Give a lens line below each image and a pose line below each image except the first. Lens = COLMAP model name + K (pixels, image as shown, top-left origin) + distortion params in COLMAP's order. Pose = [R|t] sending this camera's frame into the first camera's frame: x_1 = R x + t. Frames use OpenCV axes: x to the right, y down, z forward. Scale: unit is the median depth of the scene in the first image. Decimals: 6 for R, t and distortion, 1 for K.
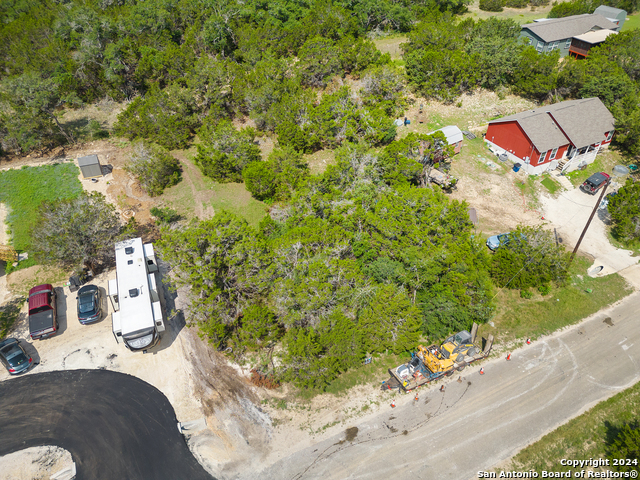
lens RADIAL K [[447.8, 0, 320.0], [0, 447.8, 240.0], [0, 0, 1]] dist [0.060012, -0.057301]
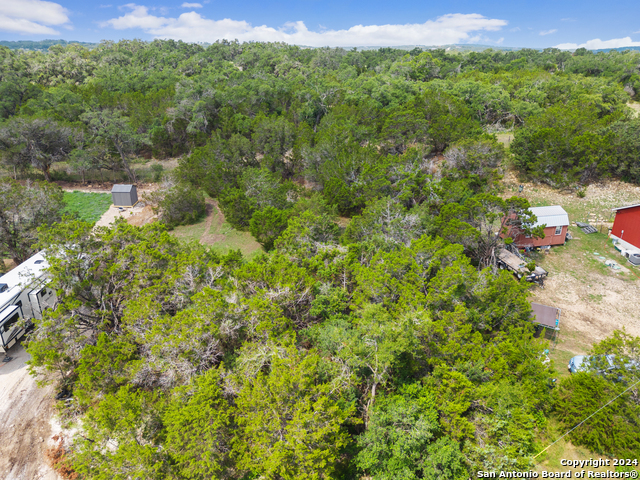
lens RADIAL K [[447.8, 0, 320.0], [0, 447.8, 240.0], [0, 0, 1]] dist [0.060012, -0.057301]
pose [[0.926494, 0.141157, -0.348833, 0.222389], [-0.239544, 0.936141, -0.257409, 0.071678], [0.290221, 0.322049, 0.901142, 0.290771]]
